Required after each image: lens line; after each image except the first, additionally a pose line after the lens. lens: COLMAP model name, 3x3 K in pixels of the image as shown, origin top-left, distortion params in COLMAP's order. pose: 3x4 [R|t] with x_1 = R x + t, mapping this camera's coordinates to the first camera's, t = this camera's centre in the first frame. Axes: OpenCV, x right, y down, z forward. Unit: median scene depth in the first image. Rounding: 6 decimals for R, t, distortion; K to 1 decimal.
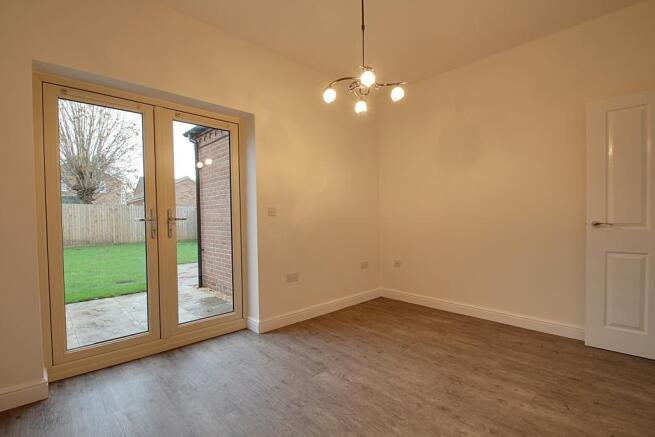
lens RADIAL K [[305.8, 0, 322.7], [0, 305.8, 225.5], [0, 0, 1]] dist [0.016876, -0.020620]
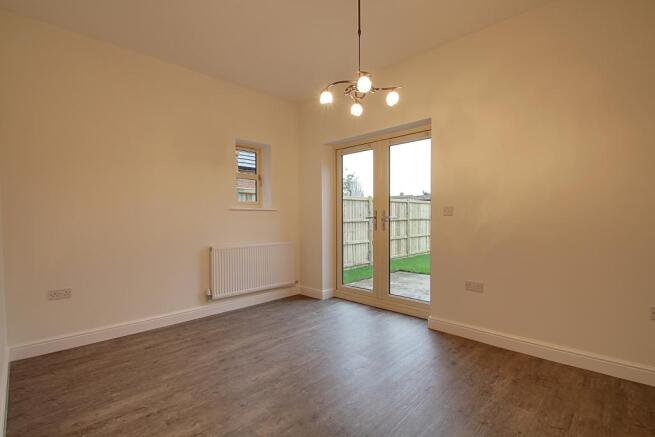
lens RADIAL K [[305.8, 0, 322.7], [0, 305.8, 225.5], [0, 0, 1]] dist [0.016876, -0.020620]
pose [[0.025778, 0.035249, -0.999046, 0.896847], [-0.022751, 0.999140, 0.034665, -0.025350], [0.999409, 0.021835, 0.026558, 0.664153]]
